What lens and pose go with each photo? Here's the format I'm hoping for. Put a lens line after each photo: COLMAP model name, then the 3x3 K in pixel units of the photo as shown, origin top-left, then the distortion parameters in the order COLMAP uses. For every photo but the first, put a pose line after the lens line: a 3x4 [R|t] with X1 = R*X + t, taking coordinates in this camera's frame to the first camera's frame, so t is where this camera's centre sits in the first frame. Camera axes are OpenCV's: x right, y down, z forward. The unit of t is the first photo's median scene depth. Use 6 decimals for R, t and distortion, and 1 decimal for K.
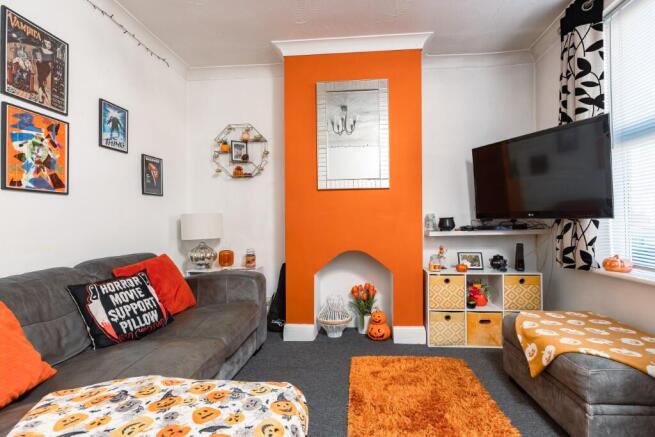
lens RADIAL K [[294.0, 0, 331.6], [0, 294.0, 218.9], [0, 0, 1]] dist [0.011799, -0.001998]
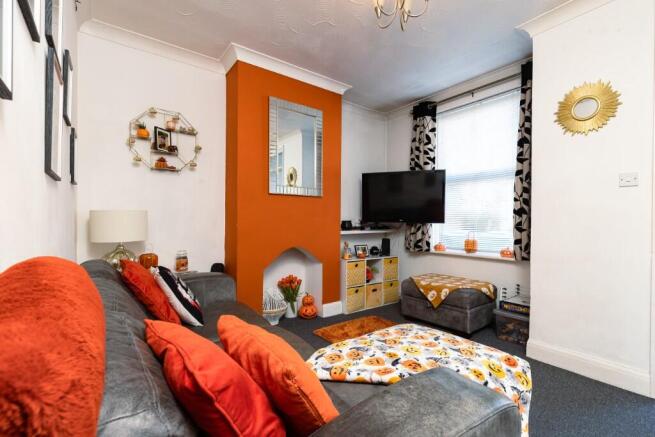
lens RADIAL K [[294.0, 0, 325.1], [0, 294.0, 222.0], [0, 0, 1]] dist [0.011799, -0.001998]
pose [[0.763140, 0.013474, 0.646092, -0.648760], [-0.021140, 0.999768, 0.004121, -0.001950], [-0.645887, -0.016803, 0.763248, 0.020109]]
